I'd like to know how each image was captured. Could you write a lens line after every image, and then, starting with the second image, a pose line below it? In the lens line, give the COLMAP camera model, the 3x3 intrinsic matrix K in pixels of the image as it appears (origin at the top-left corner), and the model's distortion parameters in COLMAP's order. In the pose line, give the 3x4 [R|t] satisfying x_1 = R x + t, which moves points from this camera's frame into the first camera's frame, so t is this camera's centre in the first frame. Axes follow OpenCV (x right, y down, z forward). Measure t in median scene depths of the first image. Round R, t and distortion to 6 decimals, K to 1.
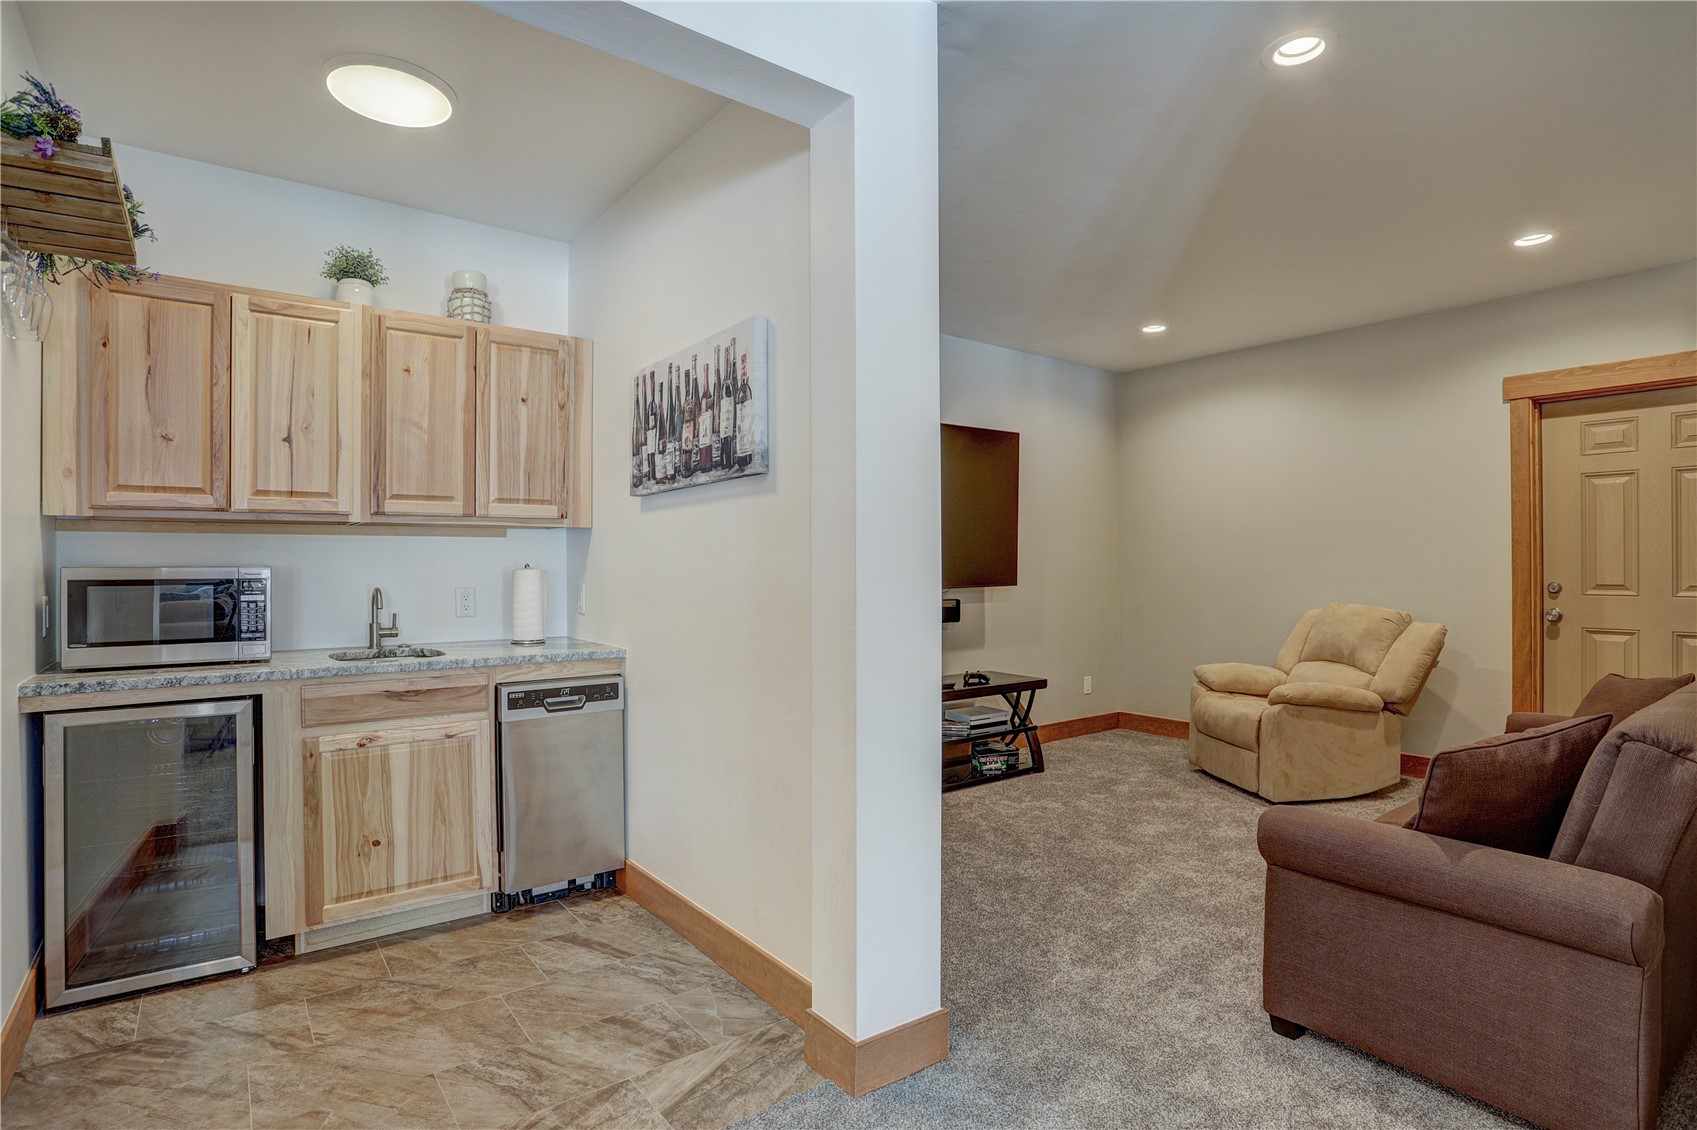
lens RADIAL K [[840.0, 0, 861.8], [0, 840.0, 568.7], [0, 0, 1]] dist [-0.049396, 0.001724]
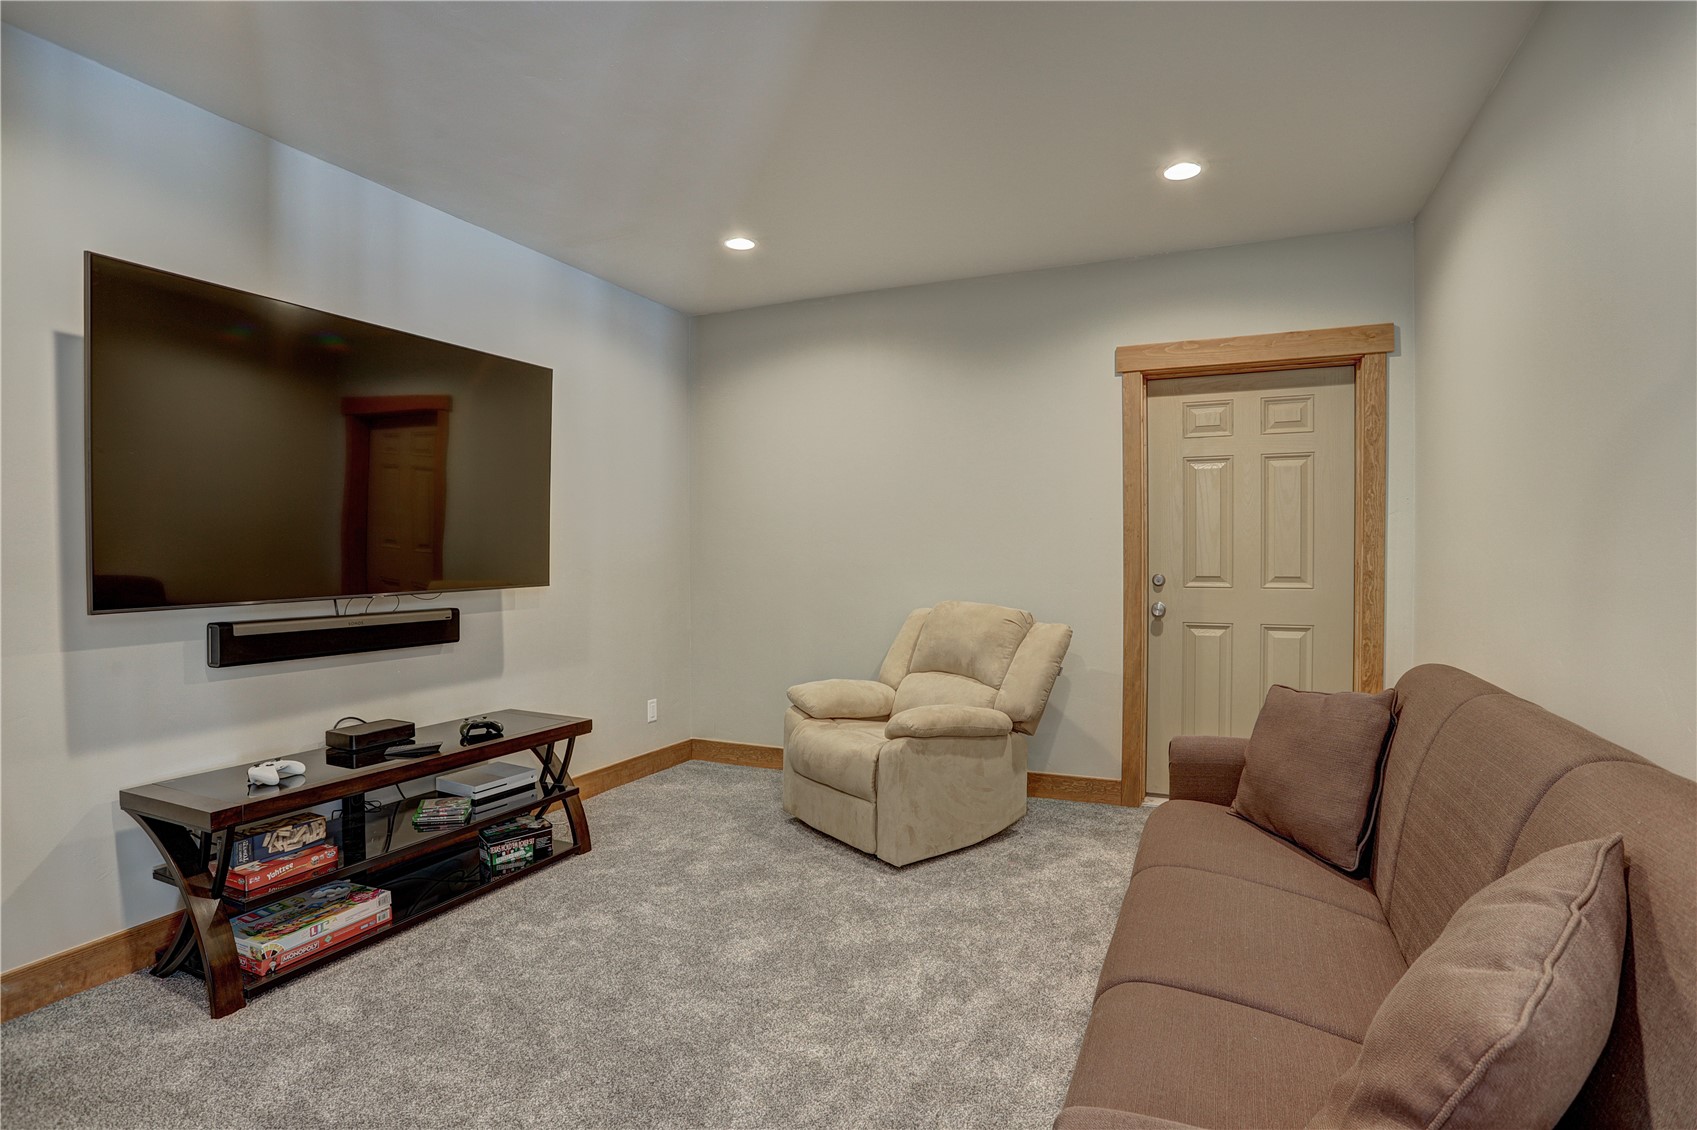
lens RADIAL K [[840.0, 0, 861.8], [0, 840.0, 568.7], [0, 0, 1]] dist [-0.049396, 0.001724]
pose [[0.876059, -0.008081, 0.482136, 0.095452], [0.003133, 0.999934, 0.011067, -0.000932], [-0.482193, -0.008185, 0.876027, 0.323019]]
